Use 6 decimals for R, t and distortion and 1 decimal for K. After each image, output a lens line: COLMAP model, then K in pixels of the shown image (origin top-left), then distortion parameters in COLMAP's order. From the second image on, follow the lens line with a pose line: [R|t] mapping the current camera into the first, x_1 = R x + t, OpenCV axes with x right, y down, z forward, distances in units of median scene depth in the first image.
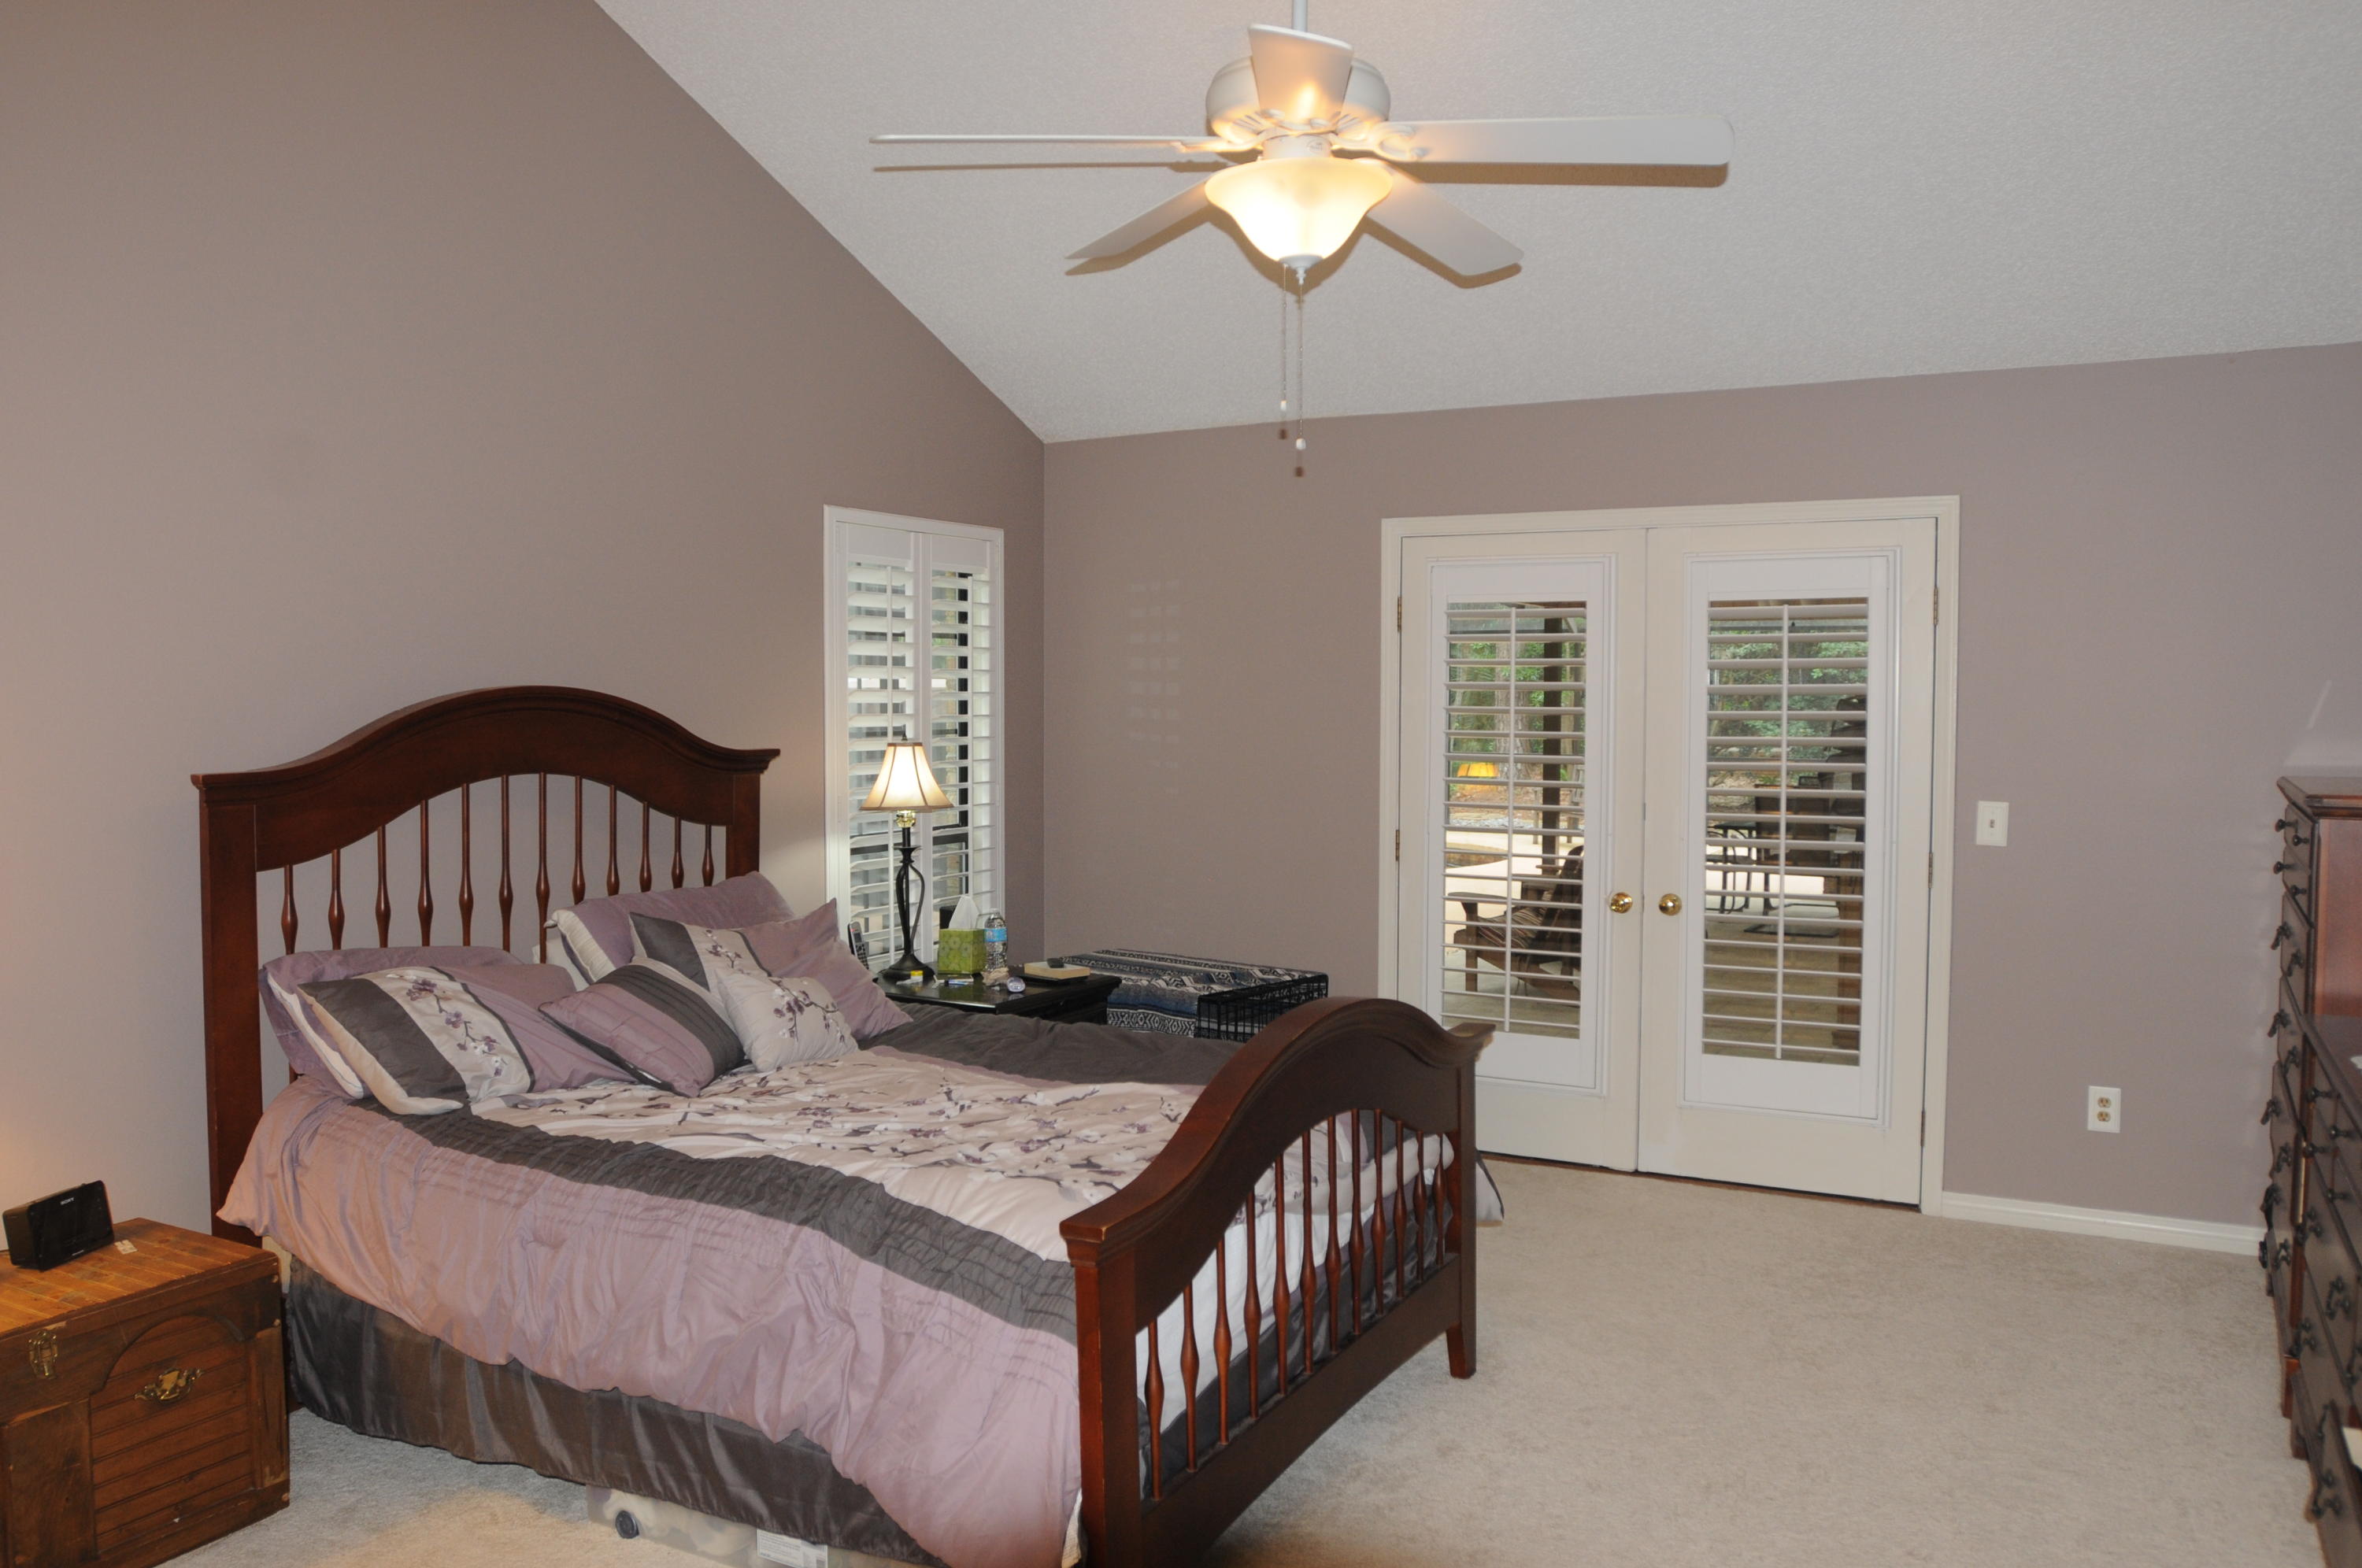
lens RADIAL K [[1744.5, 0, 1179.6], [0, 1744.5, 774.9], [0, 0, 1]] dist [-0.082894, 0.048858]
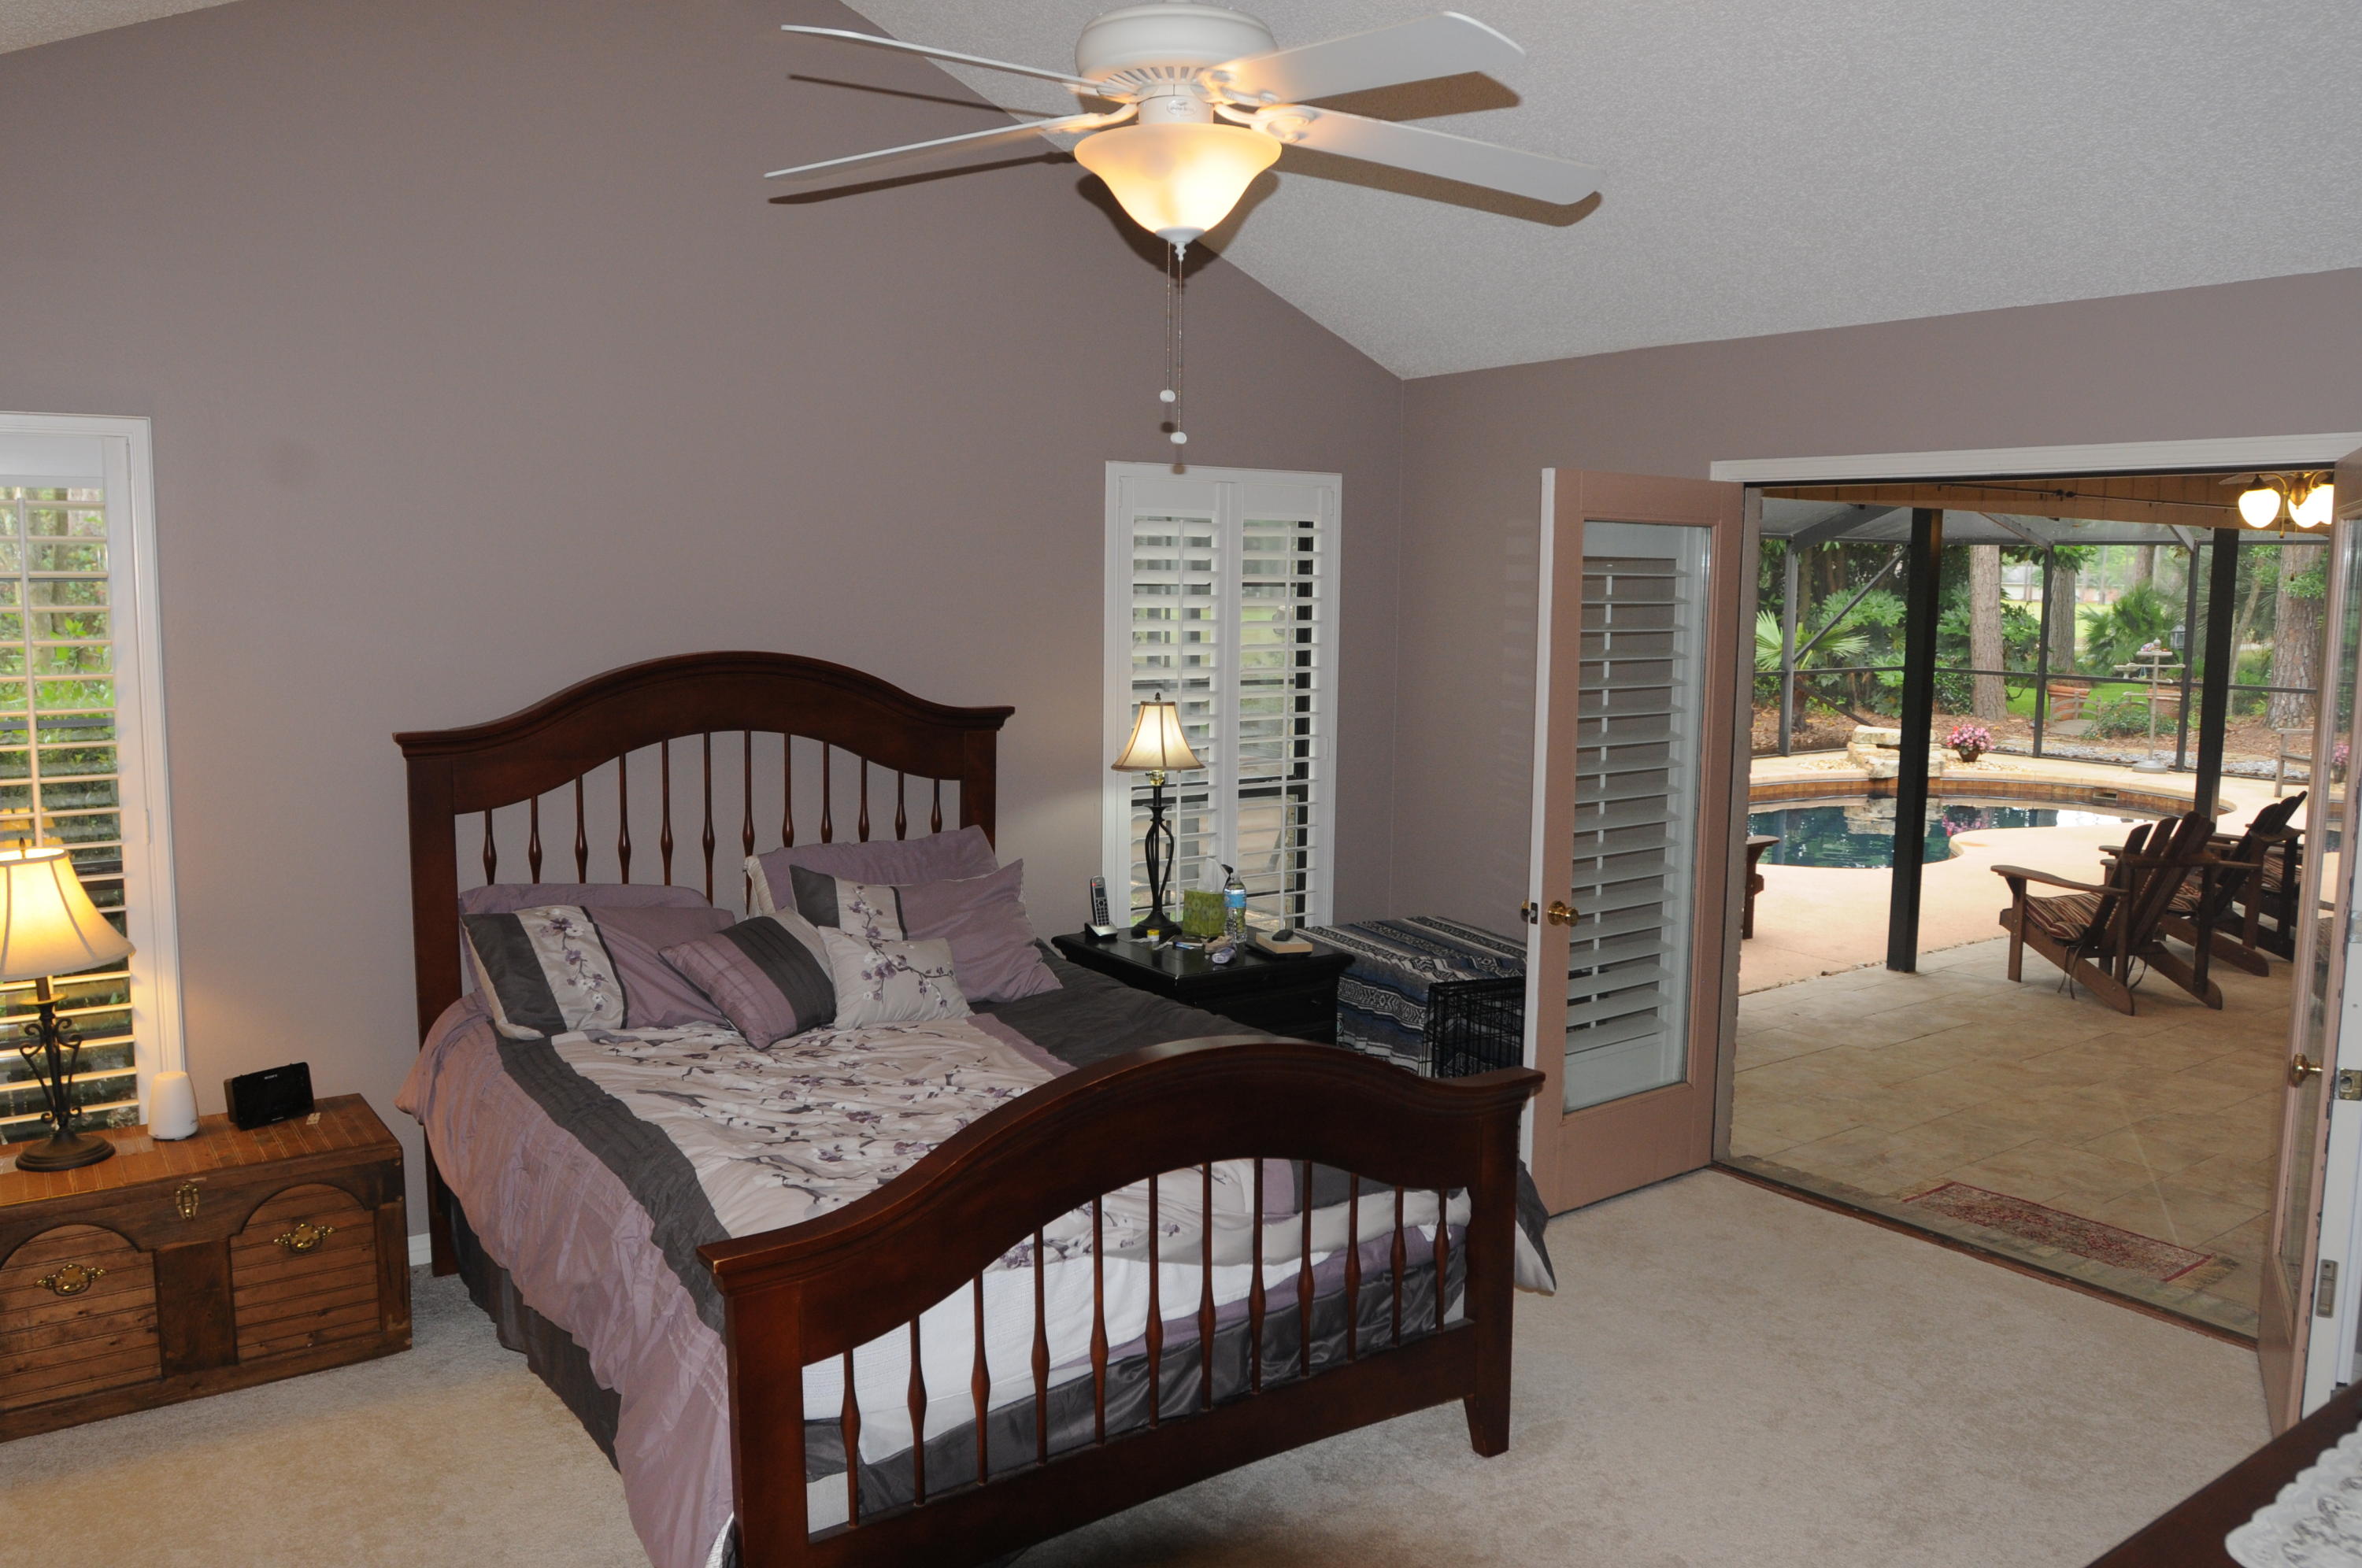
lens RADIAL K [[1744.5, 0, 1179.6], [0, 1744.5, 774.9], [0, 0, 1]] dist [-0.082894, 0.048858]
pose [[0.901764, 0.057579, -0.428376, 0.384820], [-0.030496, 0.997093, 0.069824, -0.063438], [0.431151, -0.049901, 0.900899, 0.138171]]
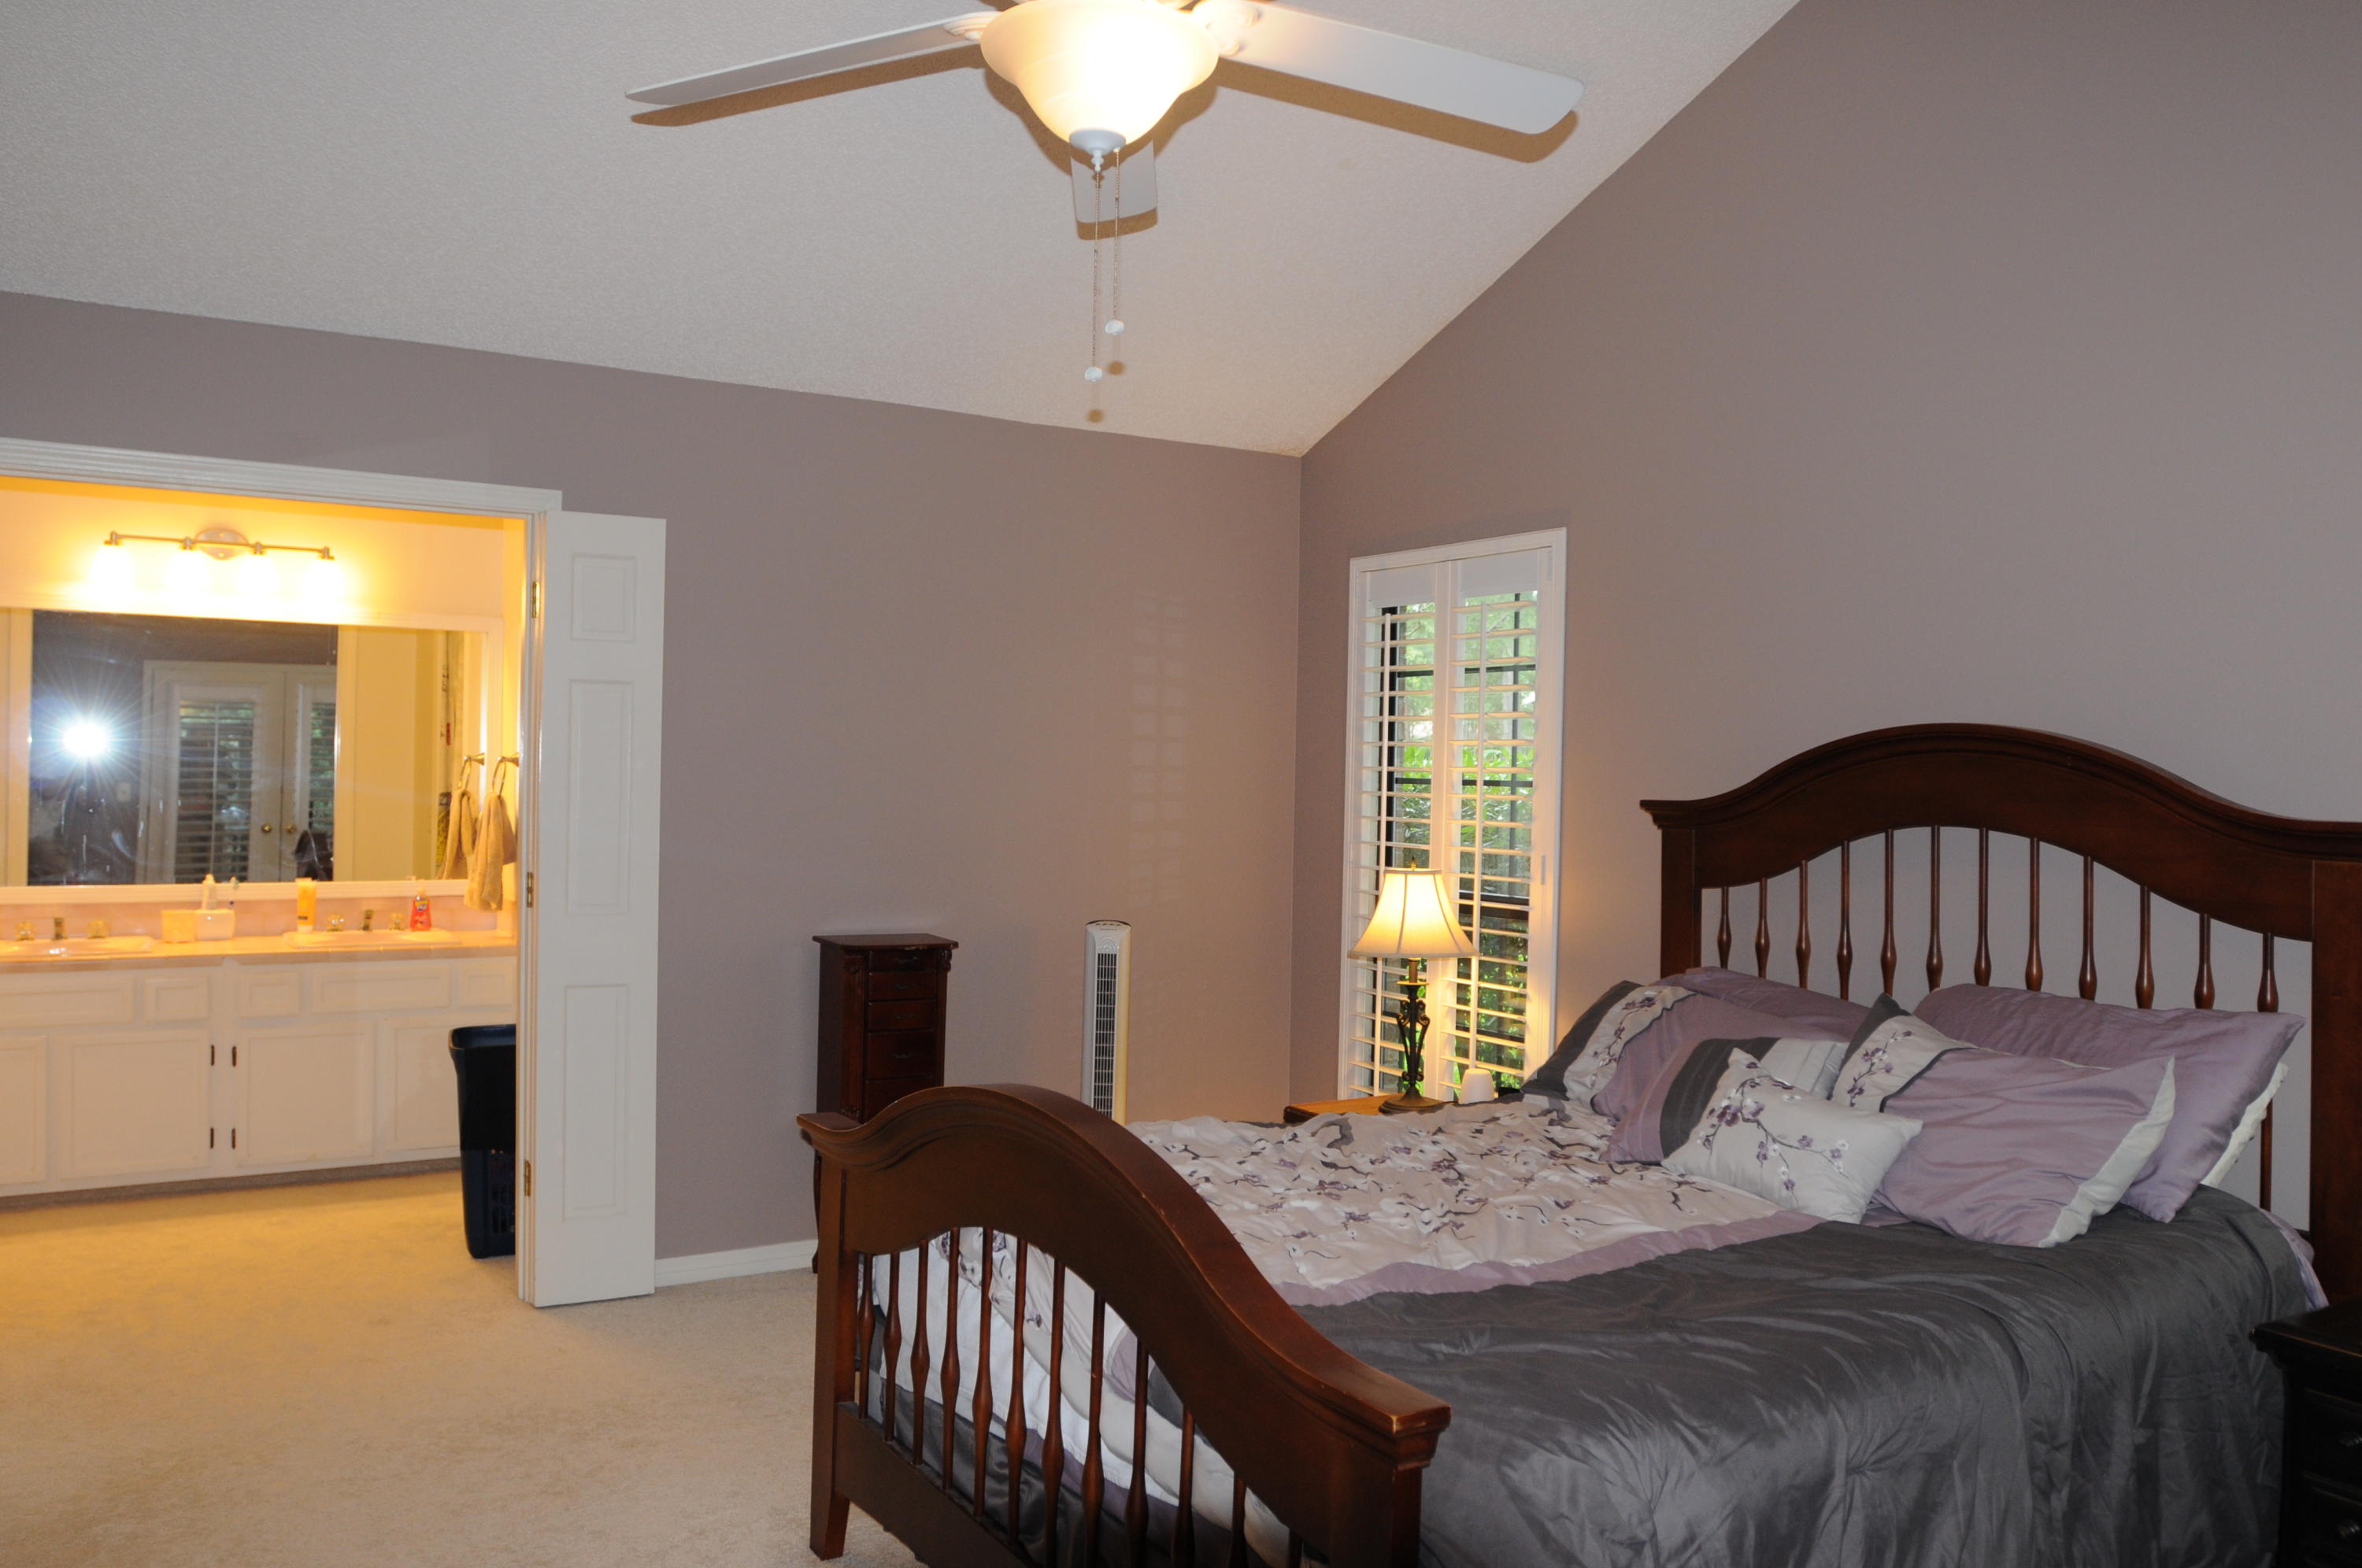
lens RADIAL K [[1791.9, 0, 1181.0], [0, 1791.9, 784.0], [0, 0, 1]] dist [-0.041771, 0.000616]
pose [[-0.491116, -0.000363, -0.871094, 0.613139], [-0.068083, 0.996957, 0.037970, -0.030899], [0.868430, 0.077954, -0.489646, 1.186330]]
